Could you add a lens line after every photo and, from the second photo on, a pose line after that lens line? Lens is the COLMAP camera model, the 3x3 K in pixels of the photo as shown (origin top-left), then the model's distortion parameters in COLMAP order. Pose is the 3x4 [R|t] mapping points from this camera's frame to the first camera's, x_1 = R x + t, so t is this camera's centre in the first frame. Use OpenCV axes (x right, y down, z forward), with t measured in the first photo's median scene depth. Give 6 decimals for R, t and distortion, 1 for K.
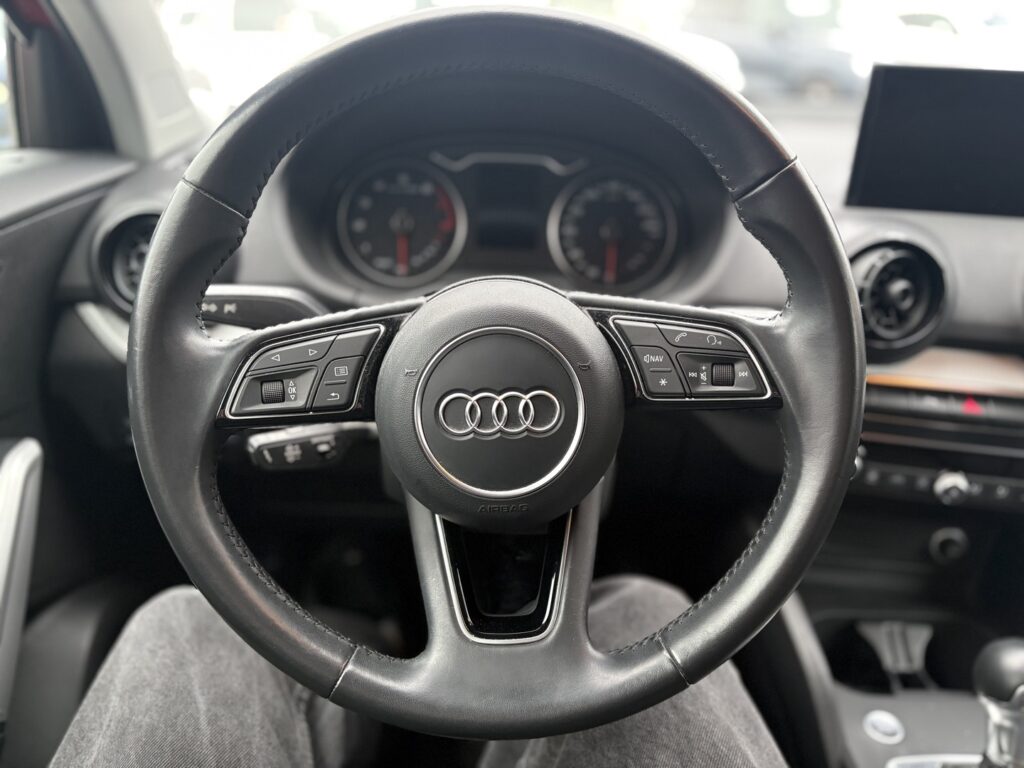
lens RADIAL K [[769.7, 0, 512.0], [0, 769.7, 384.0], [0, 0, 1]] dist [-0.008036, -0.015183]
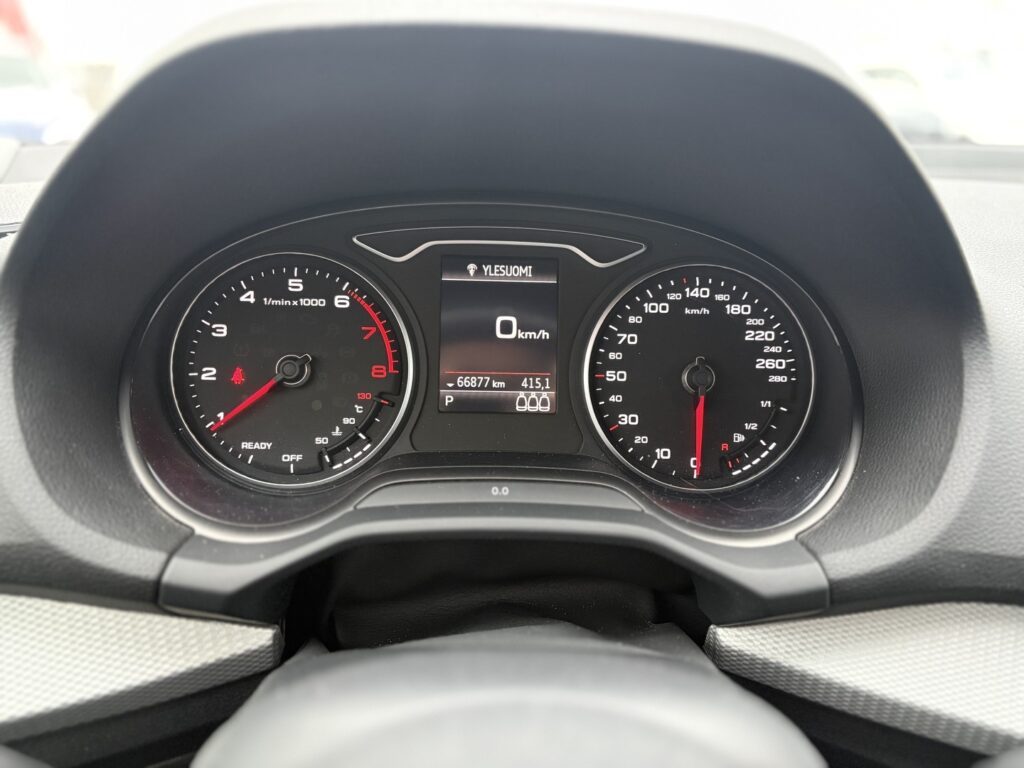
lens RADIAL K [[792.5, 0, 512.0], [0, 792.5, 384.0], [0, 0, 1]] dist [0.058256, -0.002010]
pose [[0.999325, -0.020110, 0.030748, -0.020711], [0.021937, 0.997940, -0.060282, -0.263527], [-0.029472, 0.060916, 0.997708, 0.748131]]
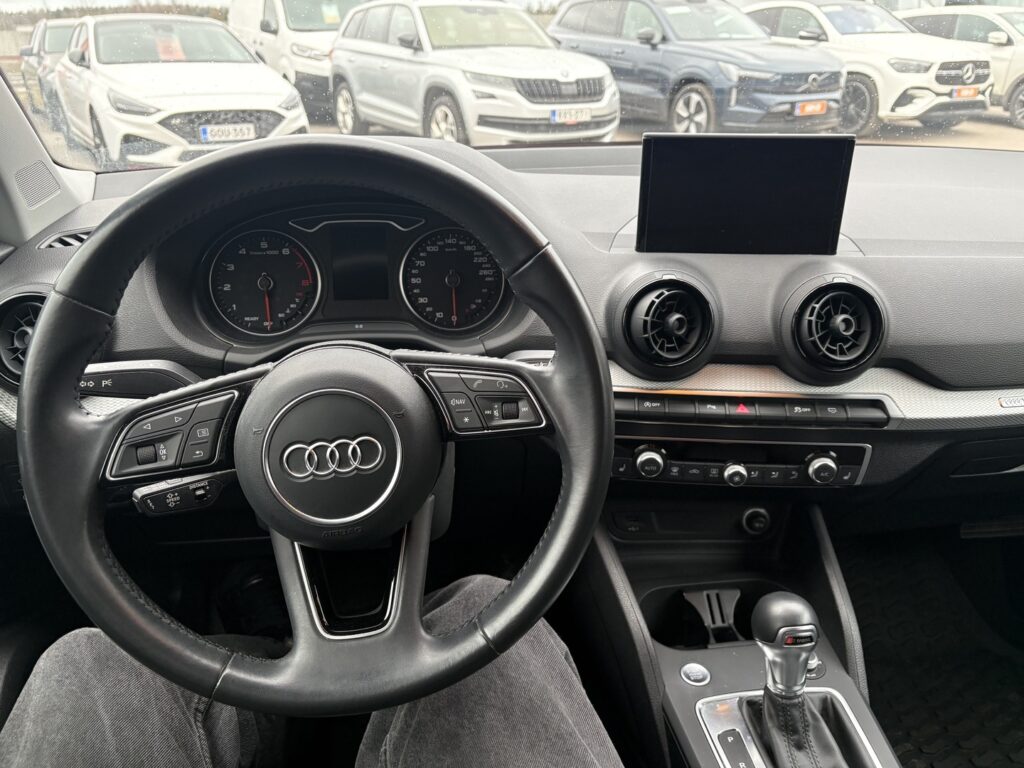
lens RADIAL K [[779.8, 0, 524.1], [0, 779.8, 383.3], [0, 0, 1]] dist [0.003270, -0.011365]
pose [[0.990703, -0.076835, 0.112271, 0.151588], [0.076771, 0.997037, 0.004897, -0.061991], [-0.112314, 0.003767, 0.993666, -0.296657]]
